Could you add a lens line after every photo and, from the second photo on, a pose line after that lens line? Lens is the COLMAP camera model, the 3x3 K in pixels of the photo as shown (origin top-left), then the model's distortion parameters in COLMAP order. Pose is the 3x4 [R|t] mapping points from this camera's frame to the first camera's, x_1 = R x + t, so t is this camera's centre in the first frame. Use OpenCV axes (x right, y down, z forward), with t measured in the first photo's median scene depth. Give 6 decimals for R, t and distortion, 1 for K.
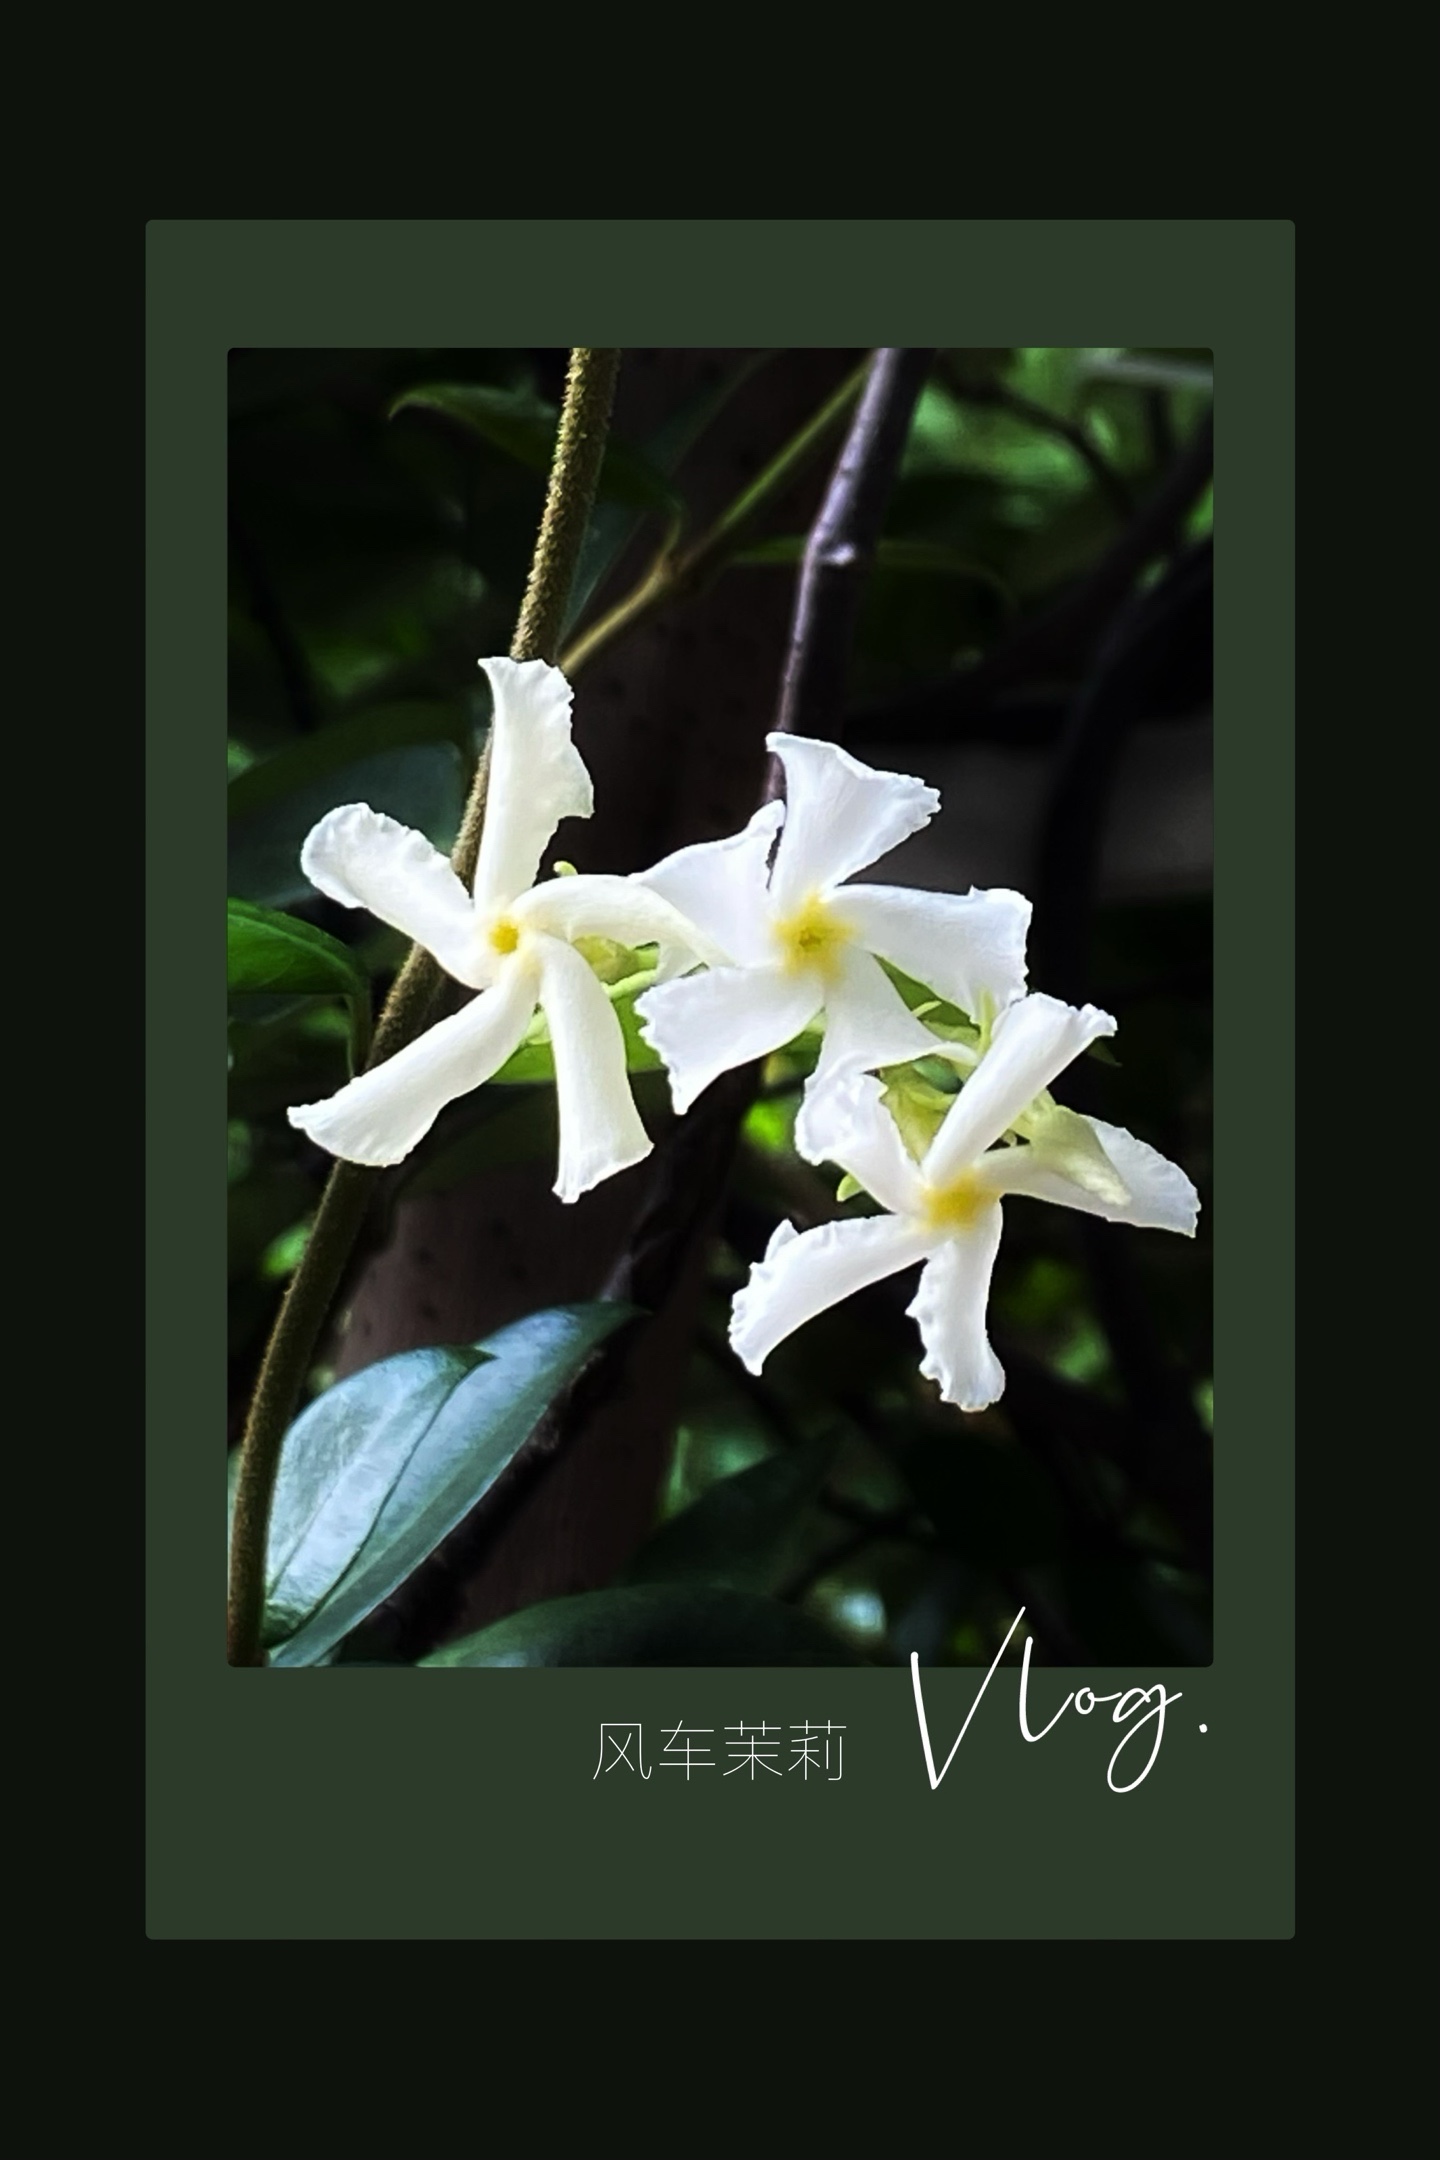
lens RADIAL K [[4574.0, 0, 717.7], [0, 4574.0, 1086.1], [0, 0, 1]] dist [0.059809, 0.000000]
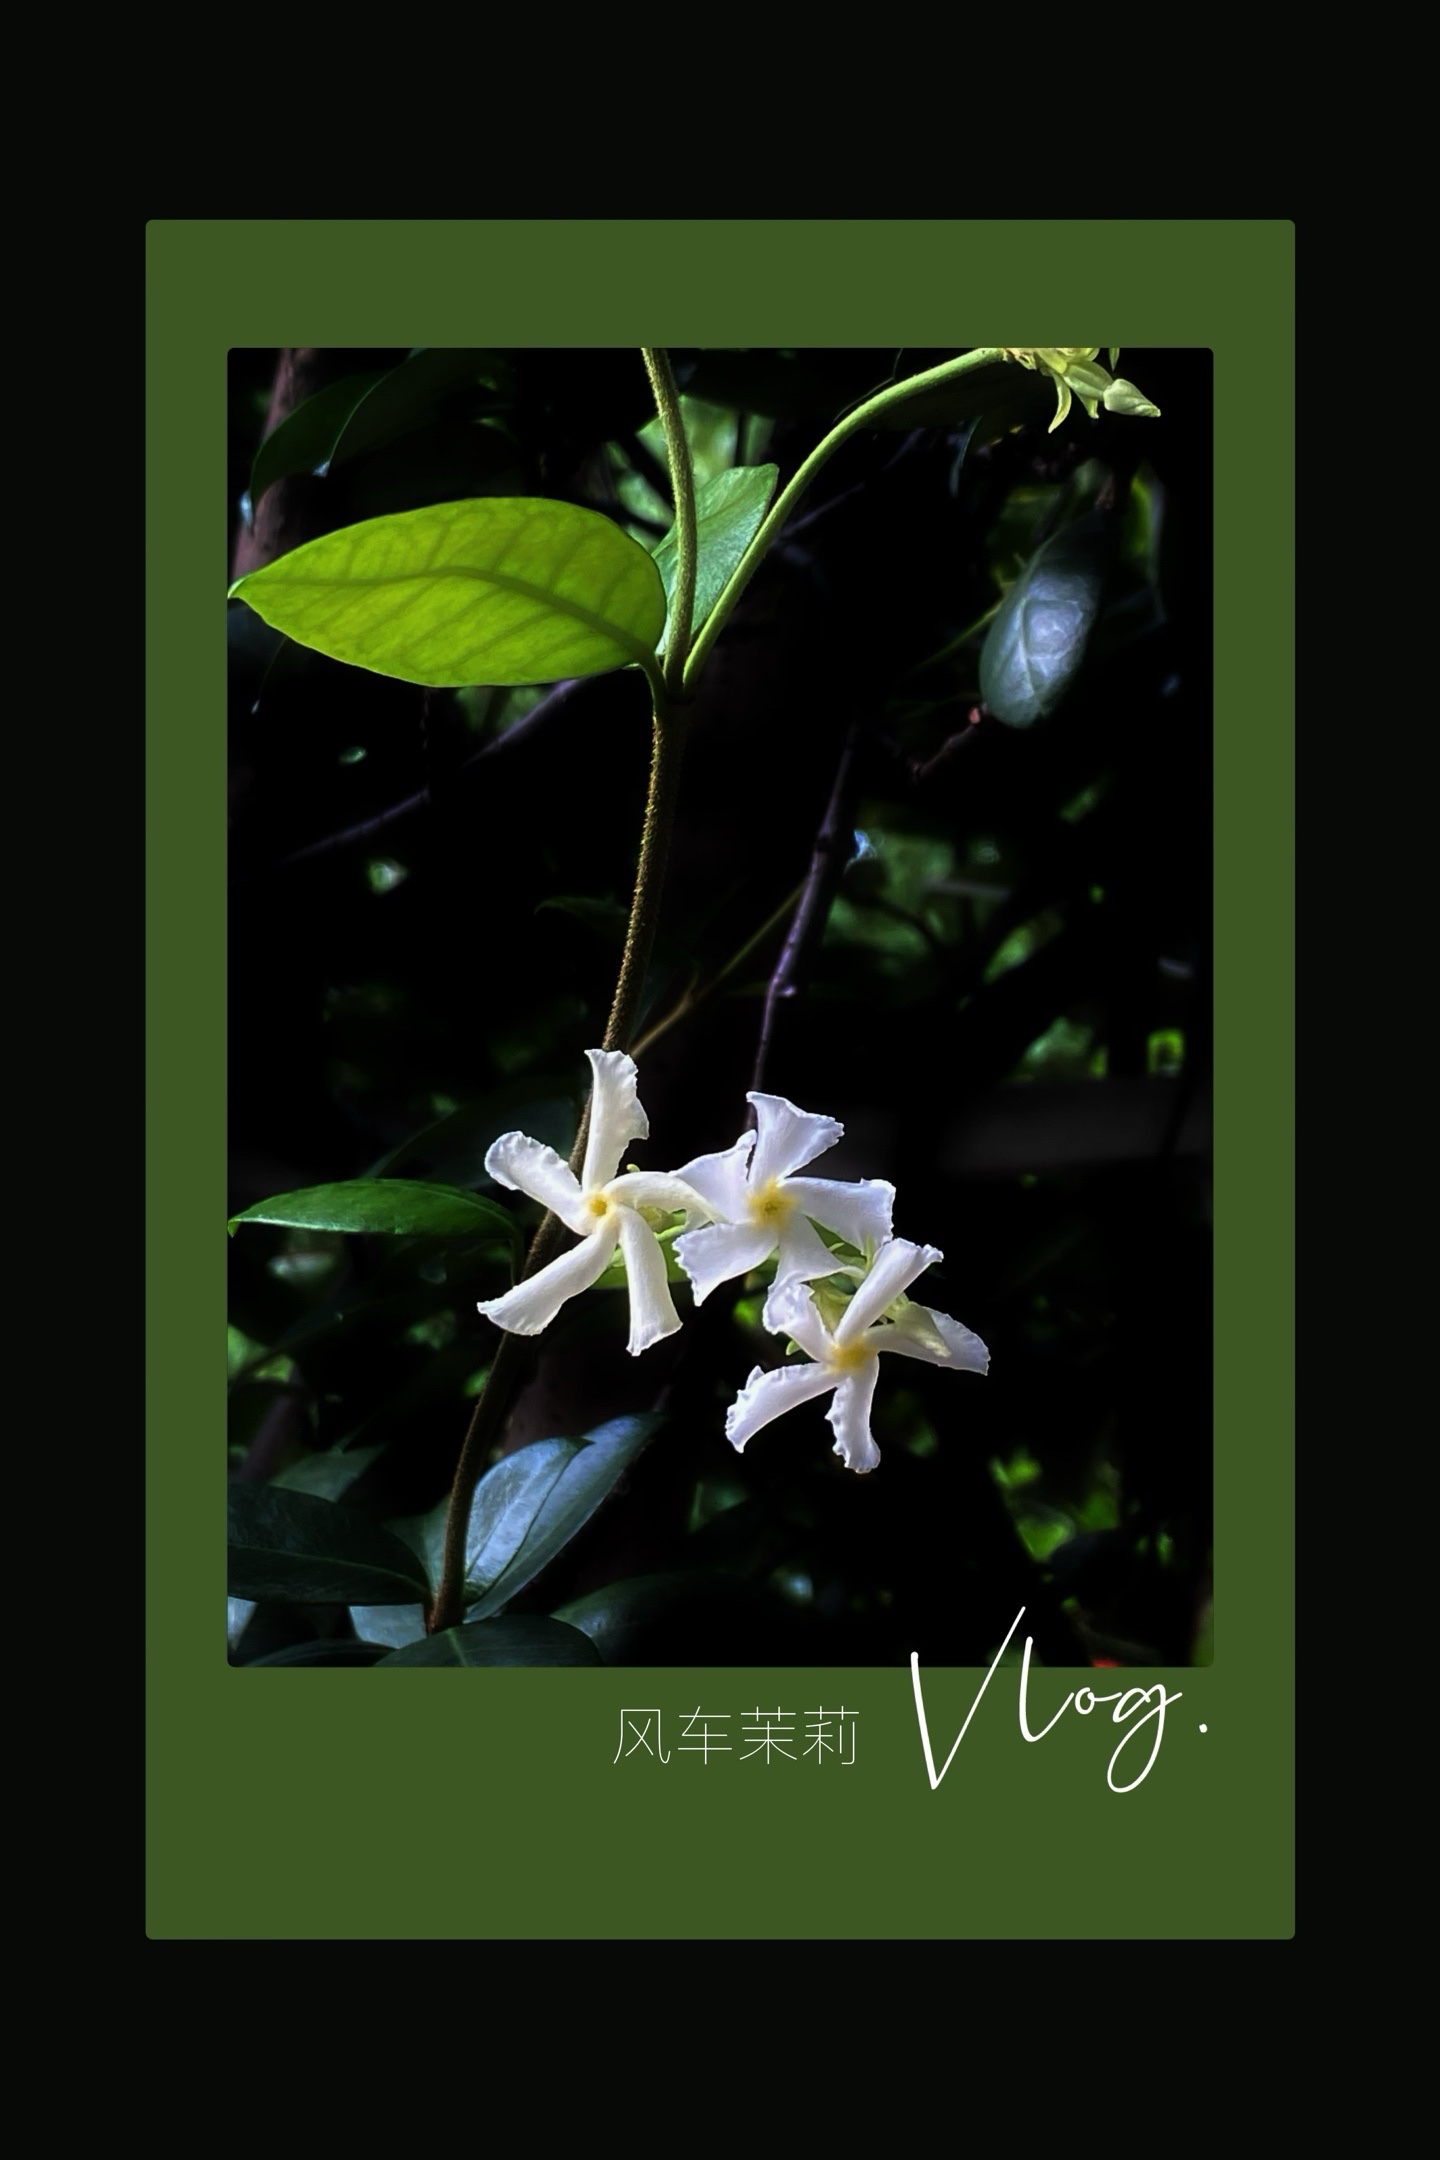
lens RADIAL K [[4574.0, 0, 722.6], [0, 4574.0, 1074.2], [0, 0, 1]] dist [0.059809, 0.000000]
pose [[0.999996, -0.000129, -0.002824, 0.006426], [0.000128, 1.000000, -0.000487, -0.083035], [0.002824, 0.000486, 0.999996, -0.776847]]
